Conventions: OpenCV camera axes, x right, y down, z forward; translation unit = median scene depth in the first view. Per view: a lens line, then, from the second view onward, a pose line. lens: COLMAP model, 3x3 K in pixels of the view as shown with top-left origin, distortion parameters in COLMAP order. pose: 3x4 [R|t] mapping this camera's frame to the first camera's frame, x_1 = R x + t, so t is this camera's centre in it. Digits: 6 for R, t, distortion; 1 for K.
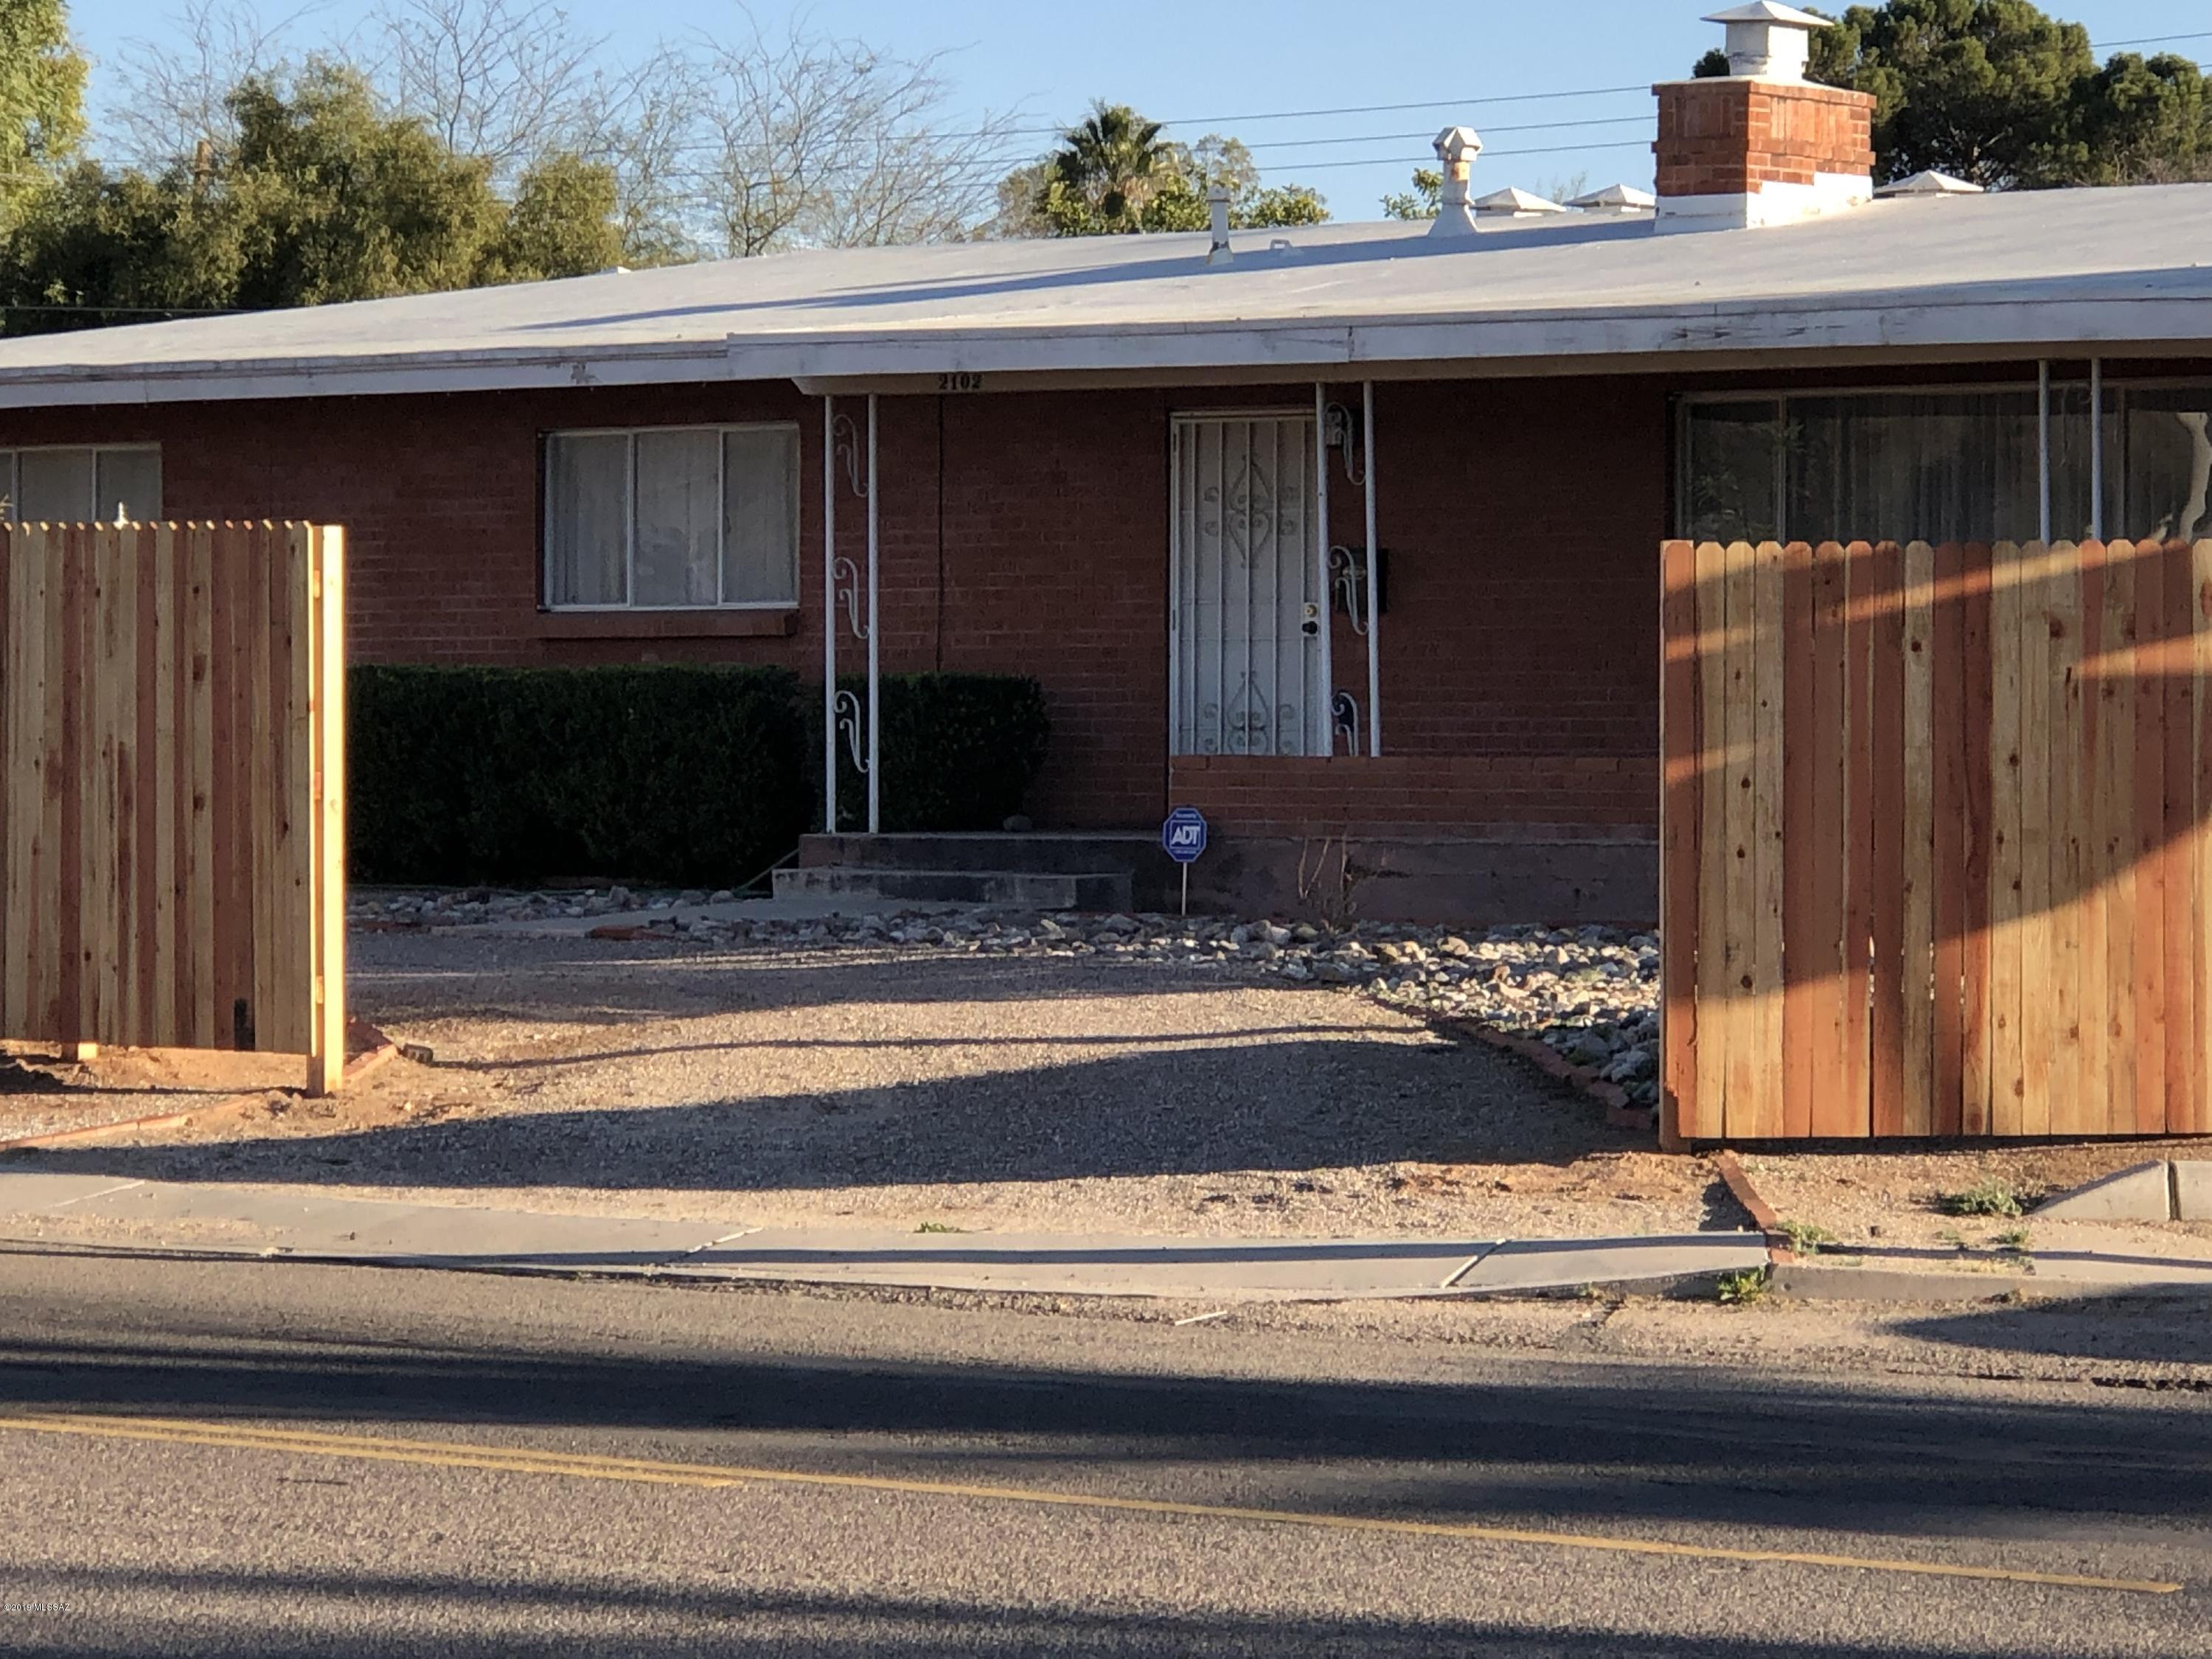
lens RADIAL K [[7684.1, 0, 1106.0], [0, 7684.1, 829.5], [0, 0, 1]] dist [-0.026202, 0.767053]
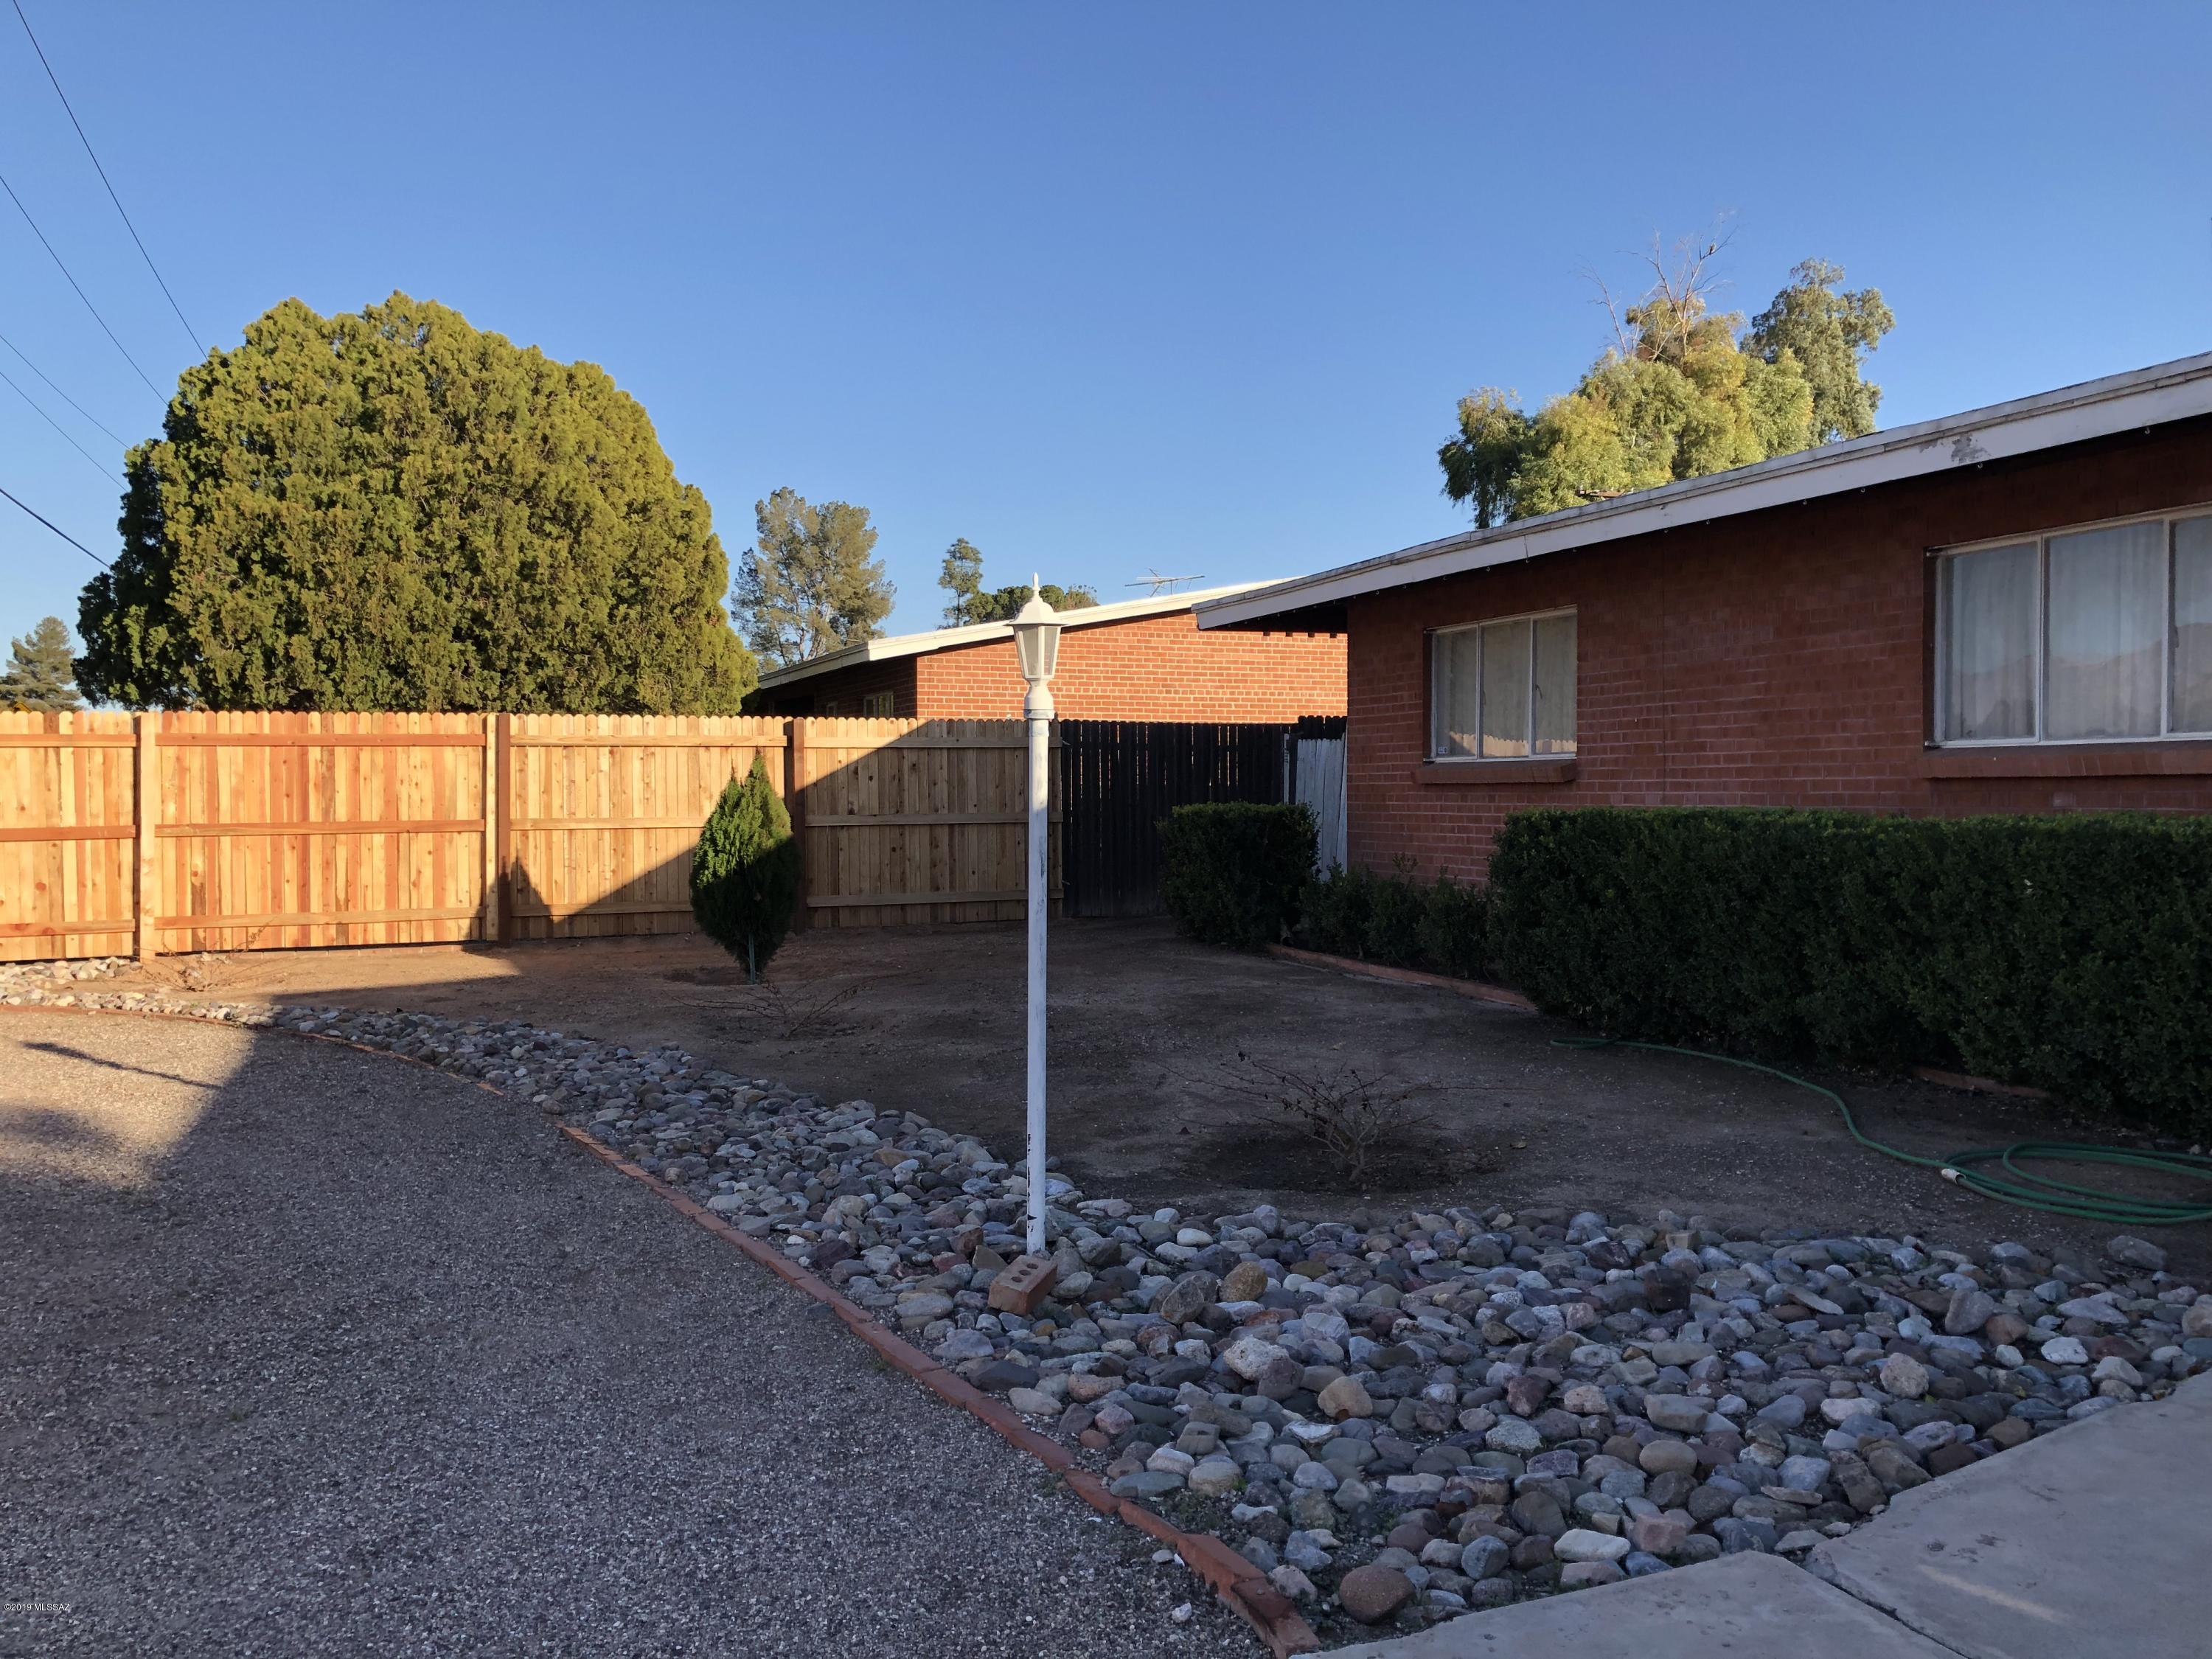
lens RADIAL K [[1710.1, 0, 1106.0], [0, 1710.1, 829.5], [0, 0, 1]] dist [0.000795, 0.000907]
pose [[0.836108, 0.006962, -0.548520, -0.044030], [0.001375, 0.999890, 0.014786, -0.021975], [0.548562, -0.013117, 0.836007, 0.781518]]
